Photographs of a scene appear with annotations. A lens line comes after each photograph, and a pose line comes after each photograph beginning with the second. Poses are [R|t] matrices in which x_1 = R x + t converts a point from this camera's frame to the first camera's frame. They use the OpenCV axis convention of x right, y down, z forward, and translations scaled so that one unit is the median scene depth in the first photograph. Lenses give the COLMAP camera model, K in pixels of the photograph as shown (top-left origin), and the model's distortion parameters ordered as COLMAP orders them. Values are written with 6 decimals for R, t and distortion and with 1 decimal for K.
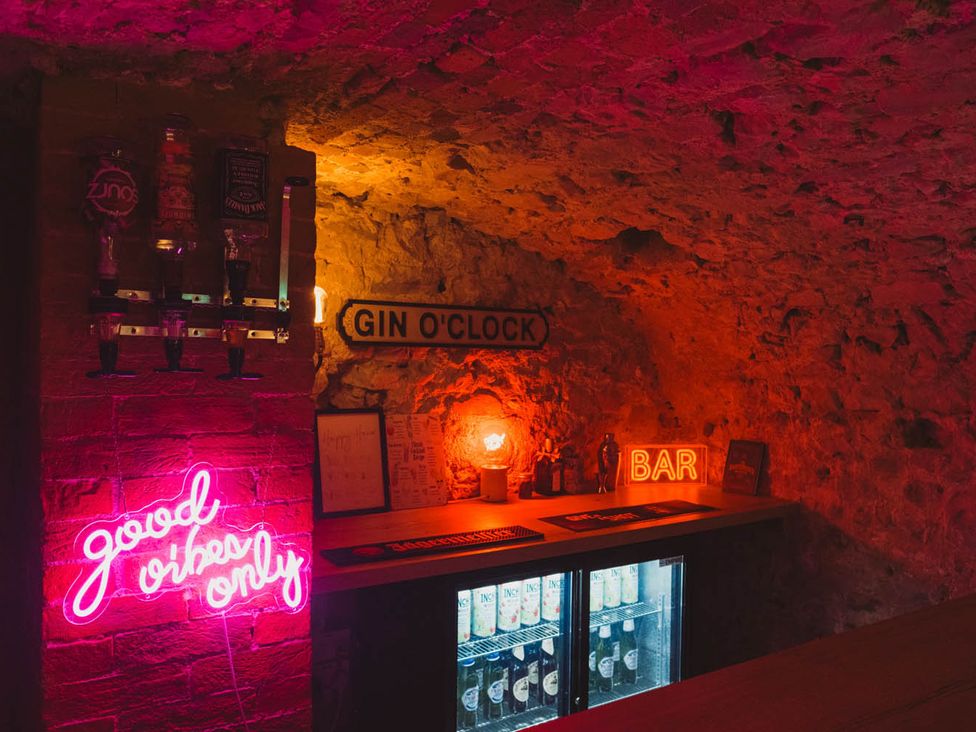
lens RADIAL K [[776.6, 0, 489.9], [0, 776.6, 366.8], [0, 0, 1]] dist [-0.015865, 0.012248]
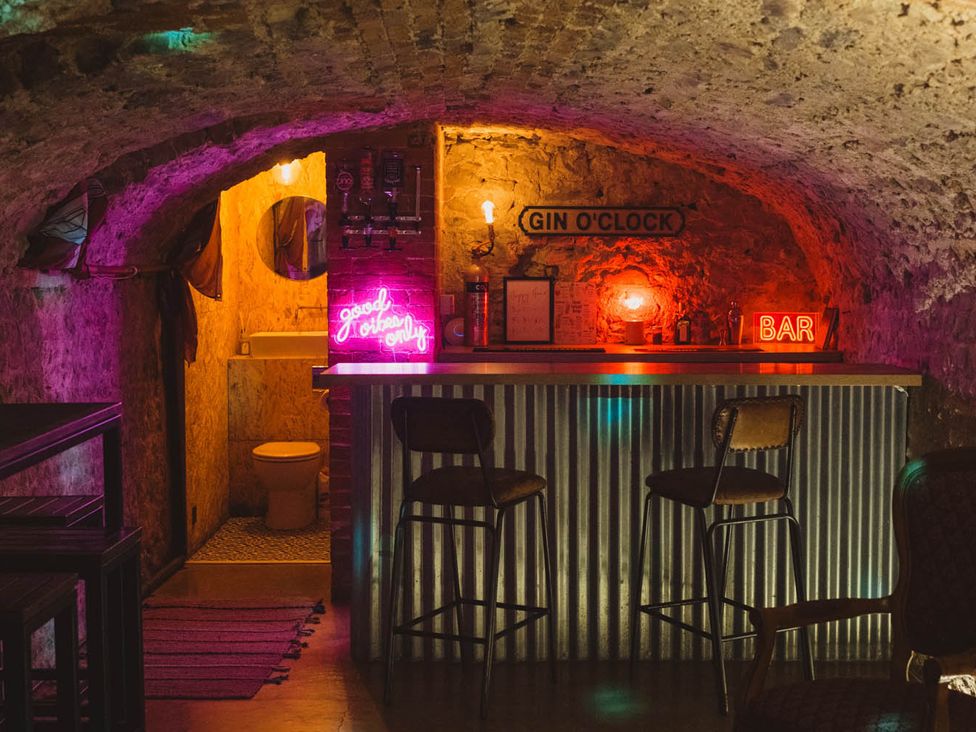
lens RADIAL K [[1289.1, 0, 487.5], [0, 1289.1, 365.6], [0, 0, 1]] dist [-0.028567, 0.000000]
pose [[0.851224, 0.036372, -0.523541, 1.048270], [0.001486, 0.997424, 0.071710, 0.043557], [0.524800, -0.061819, 0.848978, -1.175816]]
